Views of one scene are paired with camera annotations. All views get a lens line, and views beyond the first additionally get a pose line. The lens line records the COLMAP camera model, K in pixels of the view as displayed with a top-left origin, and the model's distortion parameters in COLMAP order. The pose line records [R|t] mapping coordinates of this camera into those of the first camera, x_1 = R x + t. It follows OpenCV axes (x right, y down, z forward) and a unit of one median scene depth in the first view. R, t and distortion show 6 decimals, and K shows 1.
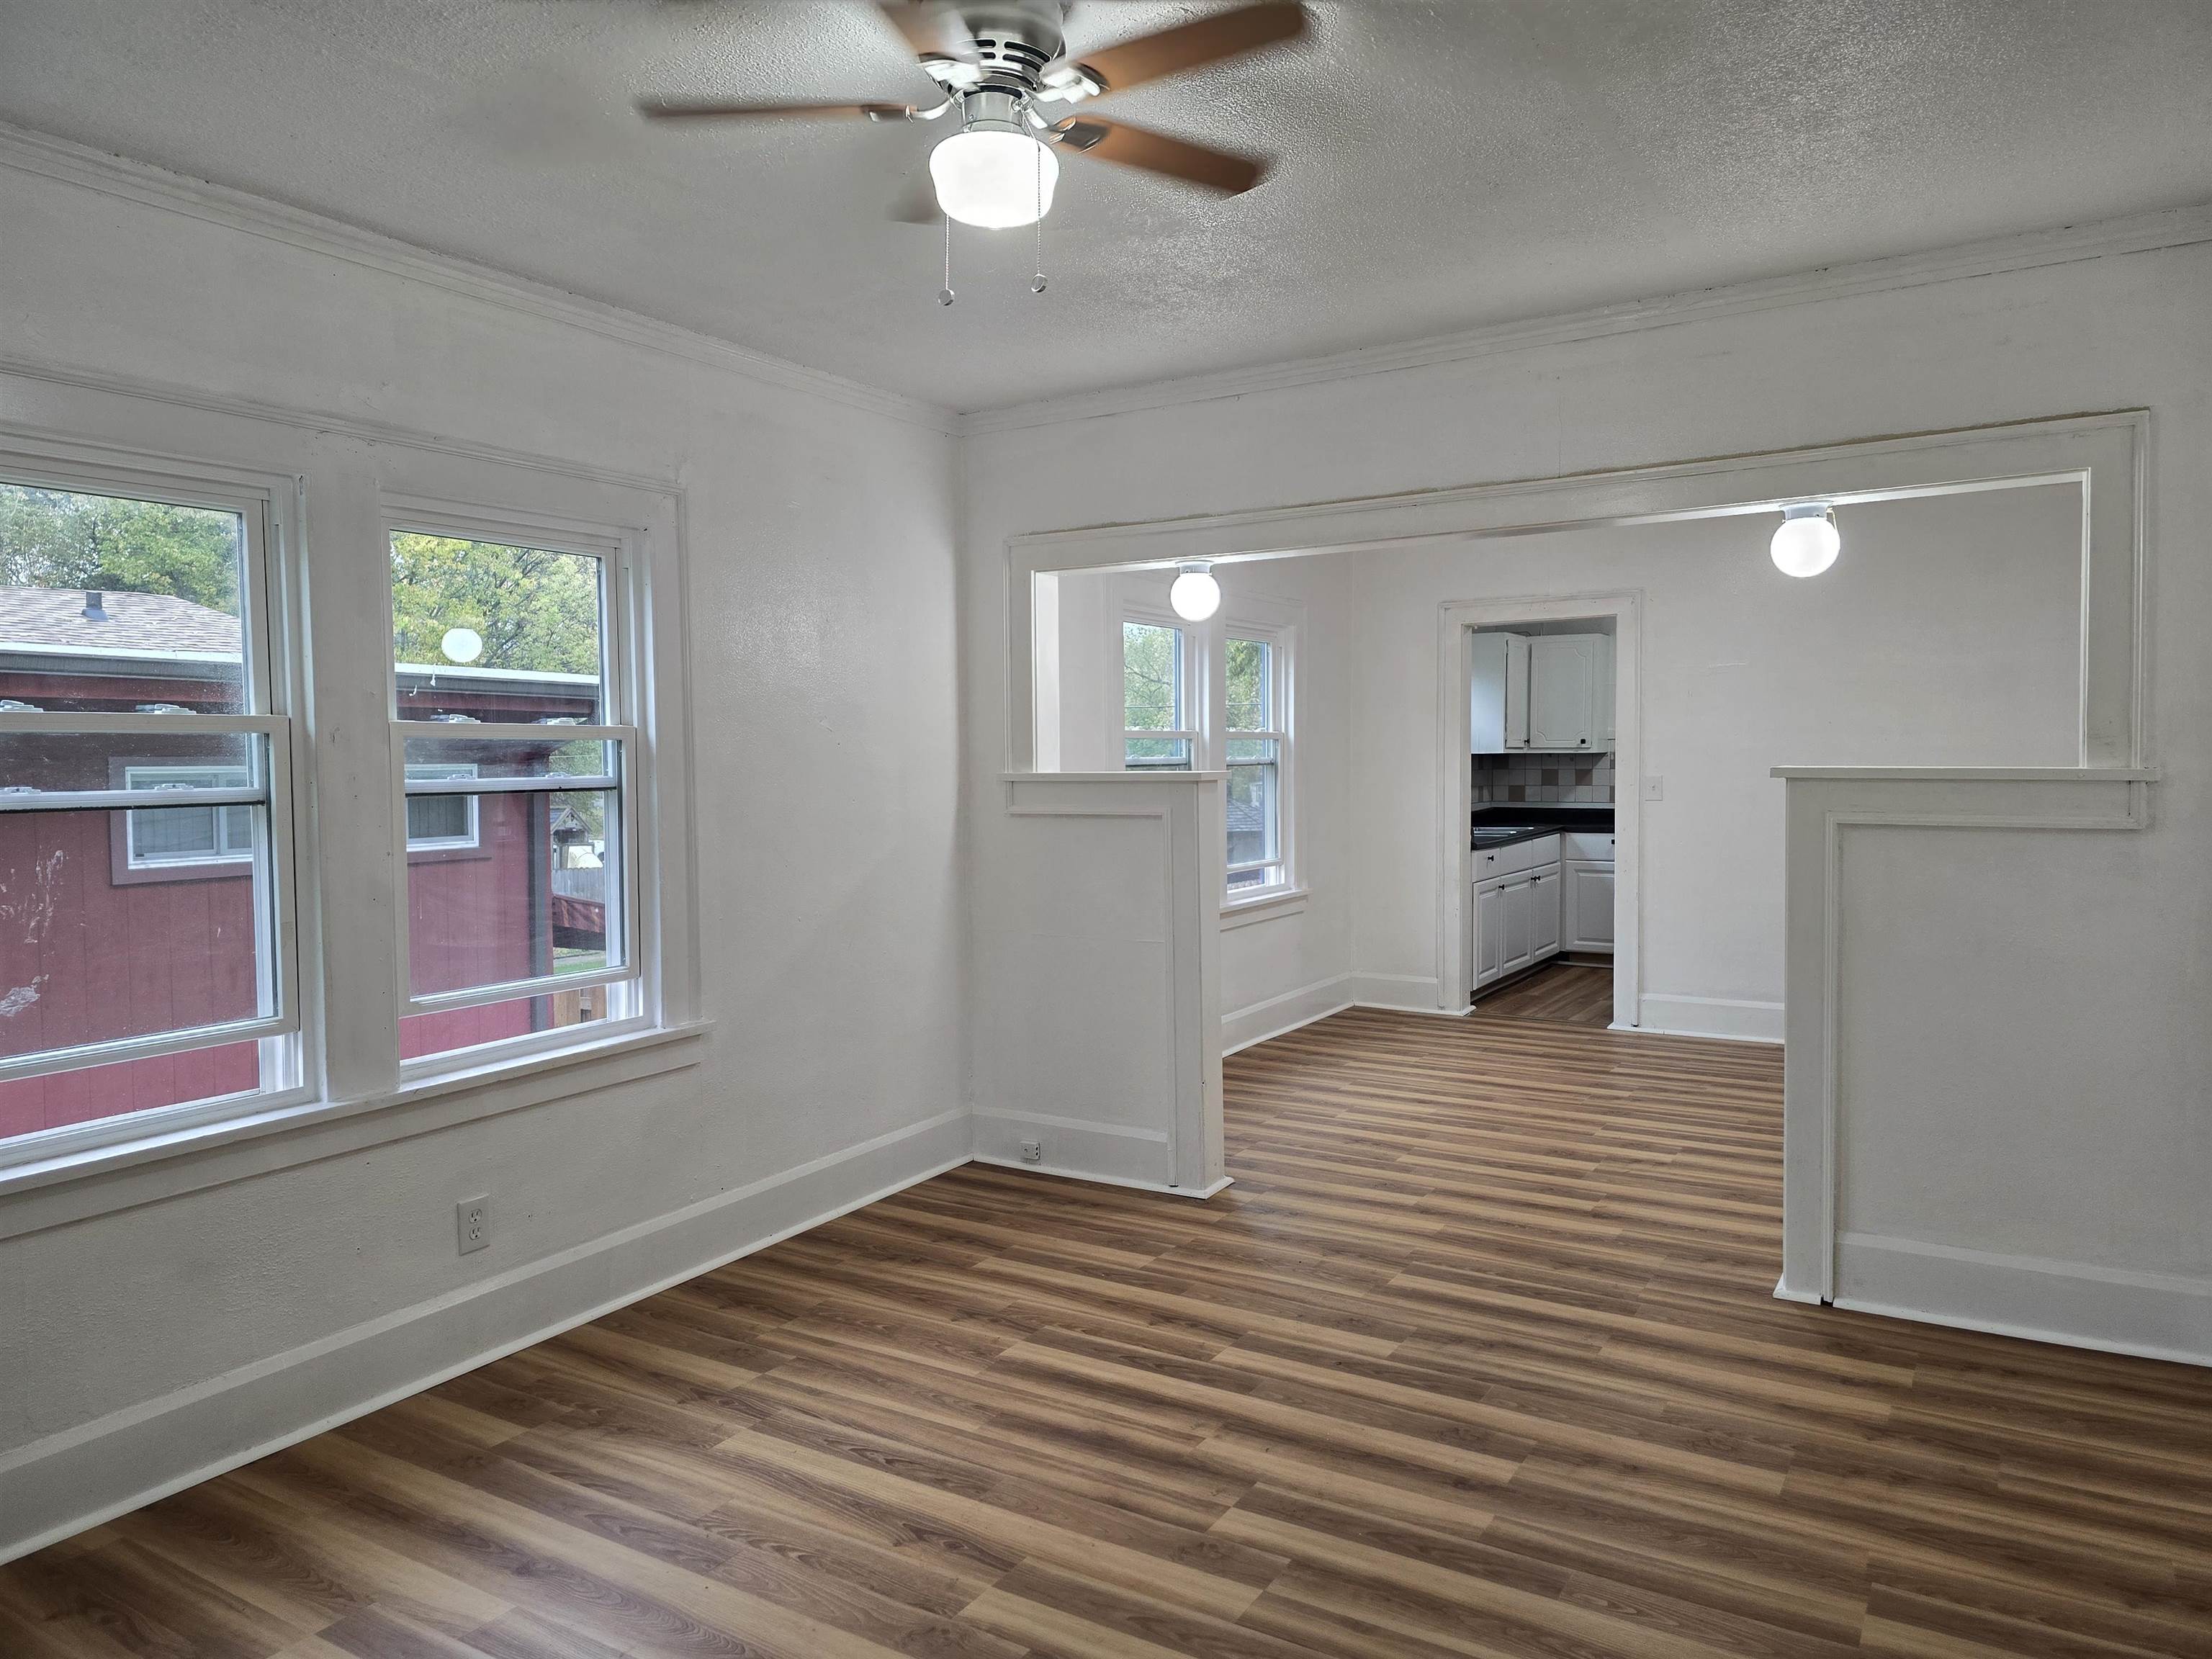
lens RADIAL K [[1470.7, 0, 1129.9], [0, 1470.7, 839.5], [0, 0, 1]] dist [0.068120, -0.060737]
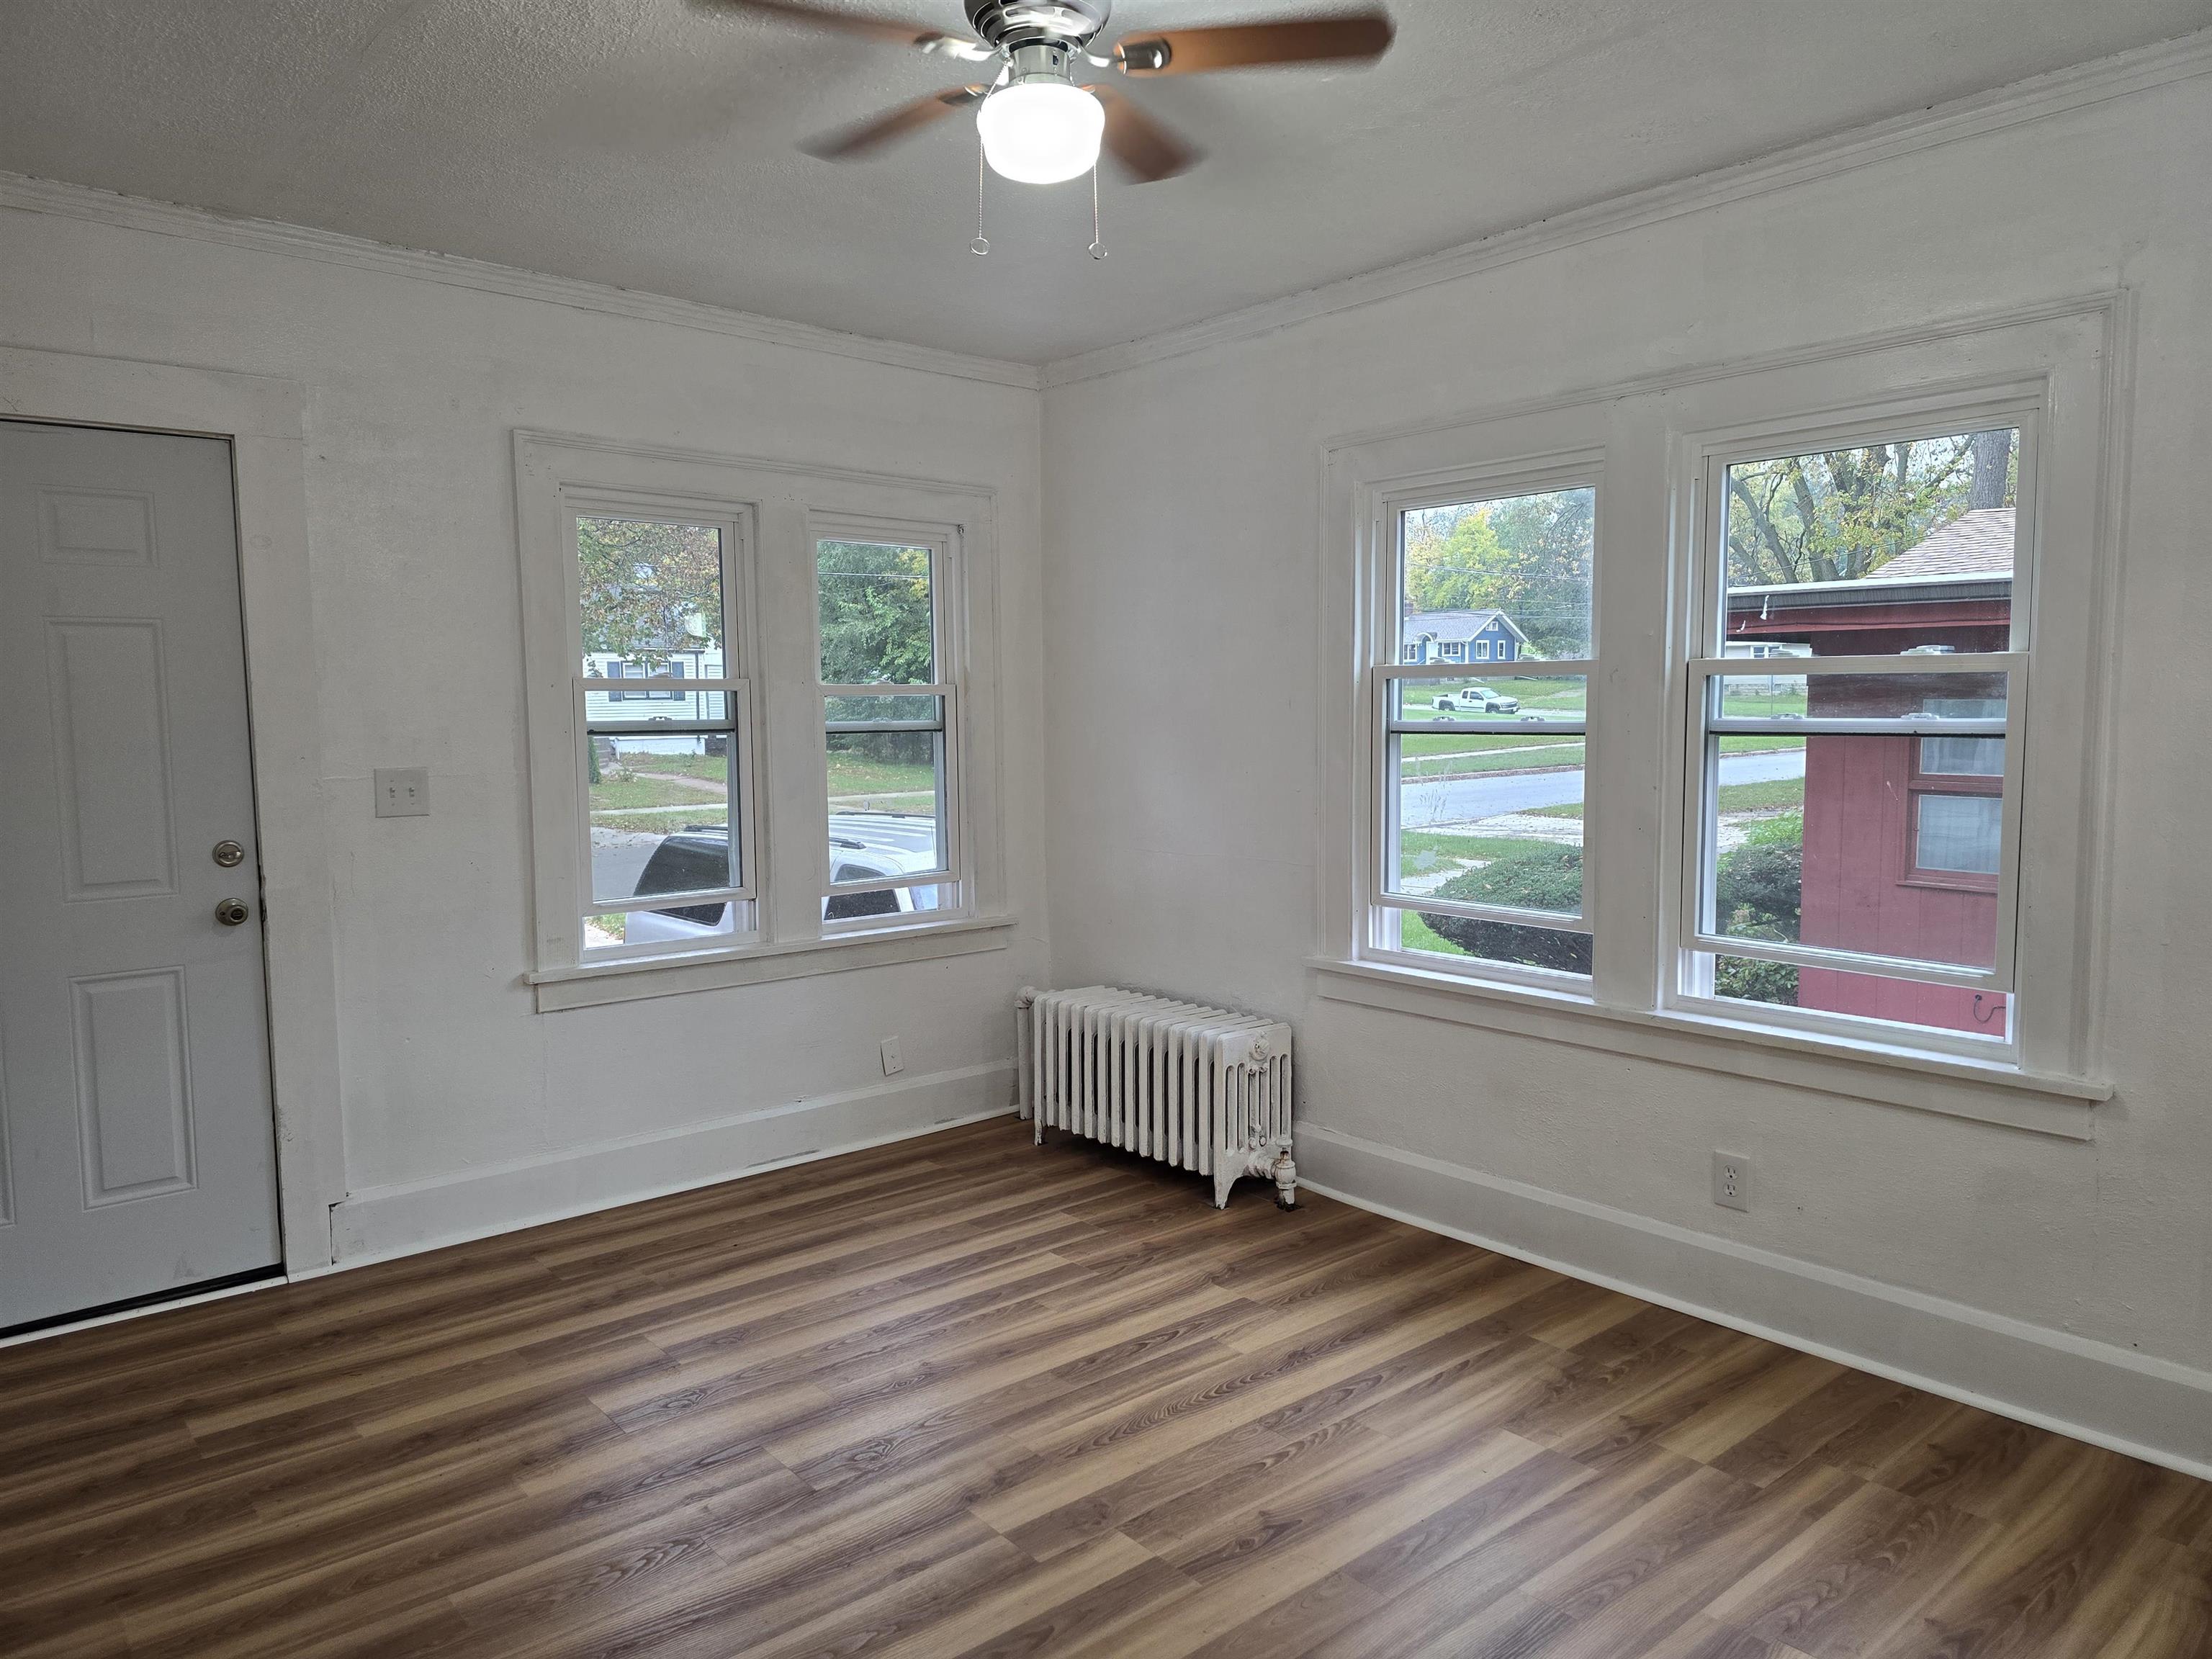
lens RADIAL K [[1489.1, 0, 1094.3], [0, 1489.1, 830.6], [0, 0, 1]] dist [0.074026, -0.070143]
pose [[-0.321673, 0.099546, -0.941603, 0.566332], [-0.042134, 0.991968, 0.119265, -0.062803], [0.945913, 0.078038, -0.314895, 0.864850]]
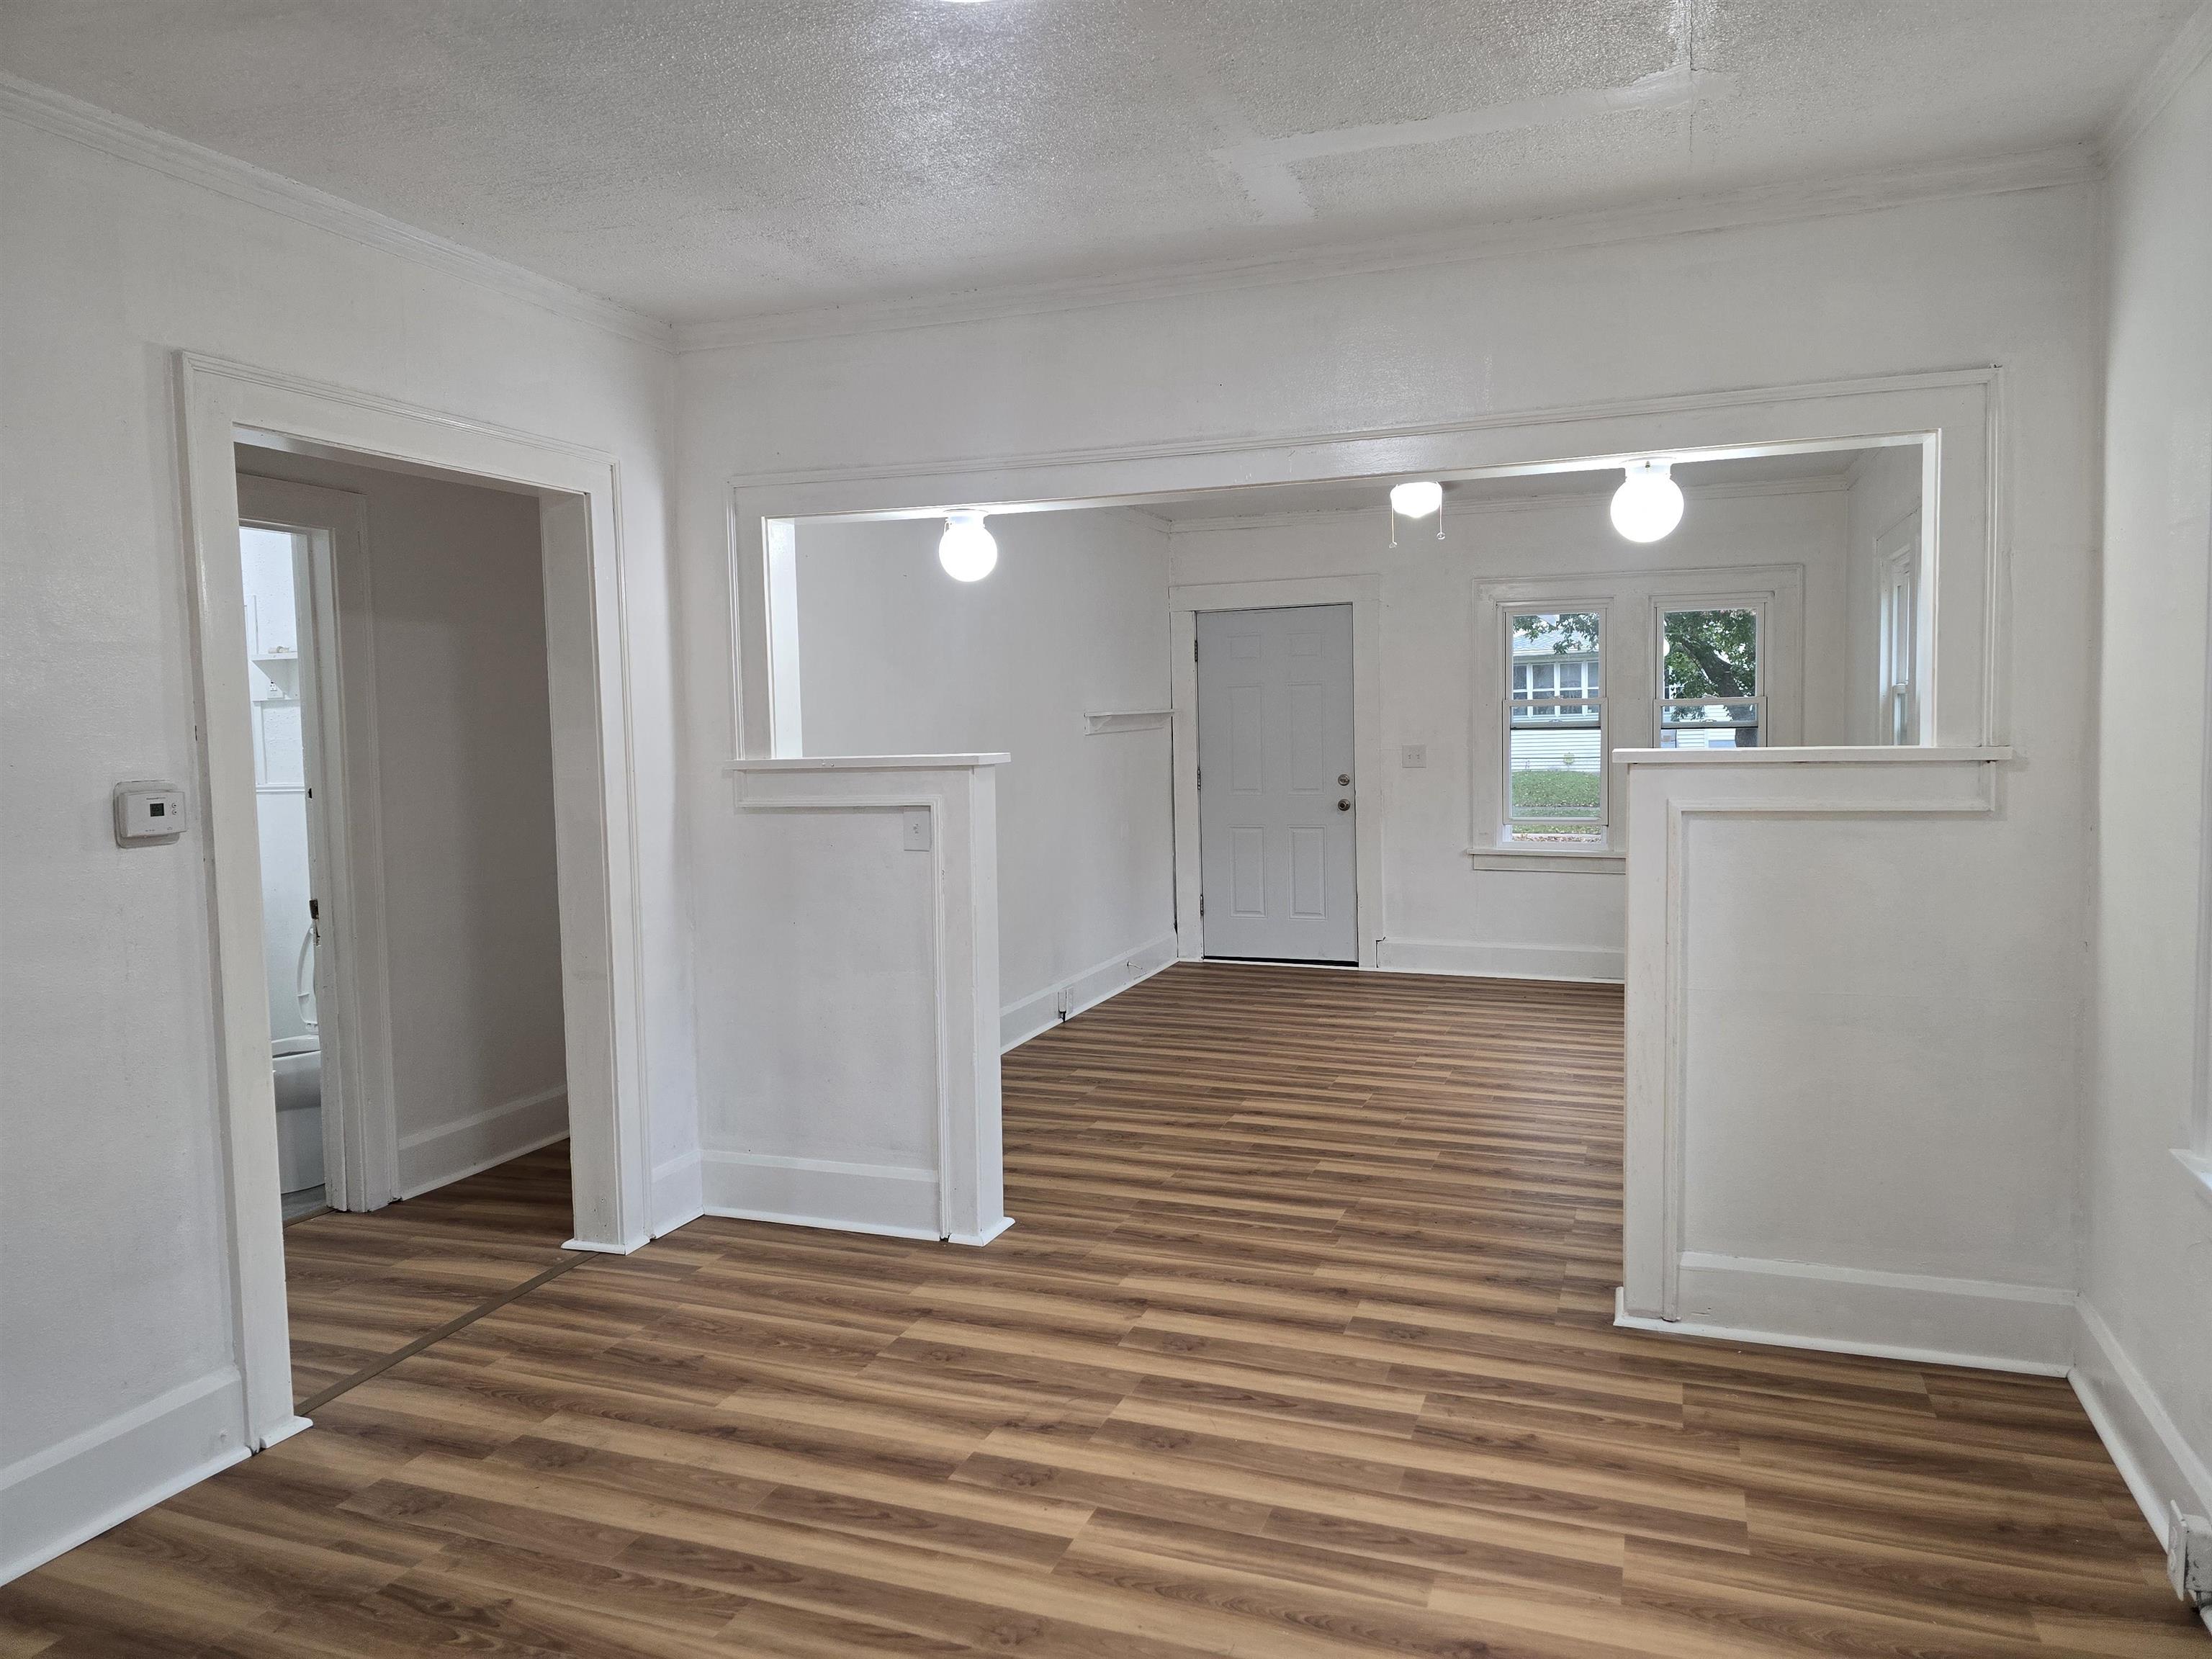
lens RADIAL K [[1471.7, 0, 1106.0], [0, 1471.7, 829.5], [0, 0, 1]] dist [0.077119, -0.071714]
pose [[-0.983613, 0.044344, -0.174754, 0.575206], [0.020243, 0.990315, 0.137356, -0.149008], [0.179152, 0.131568, -0.974984, 2.178288]]
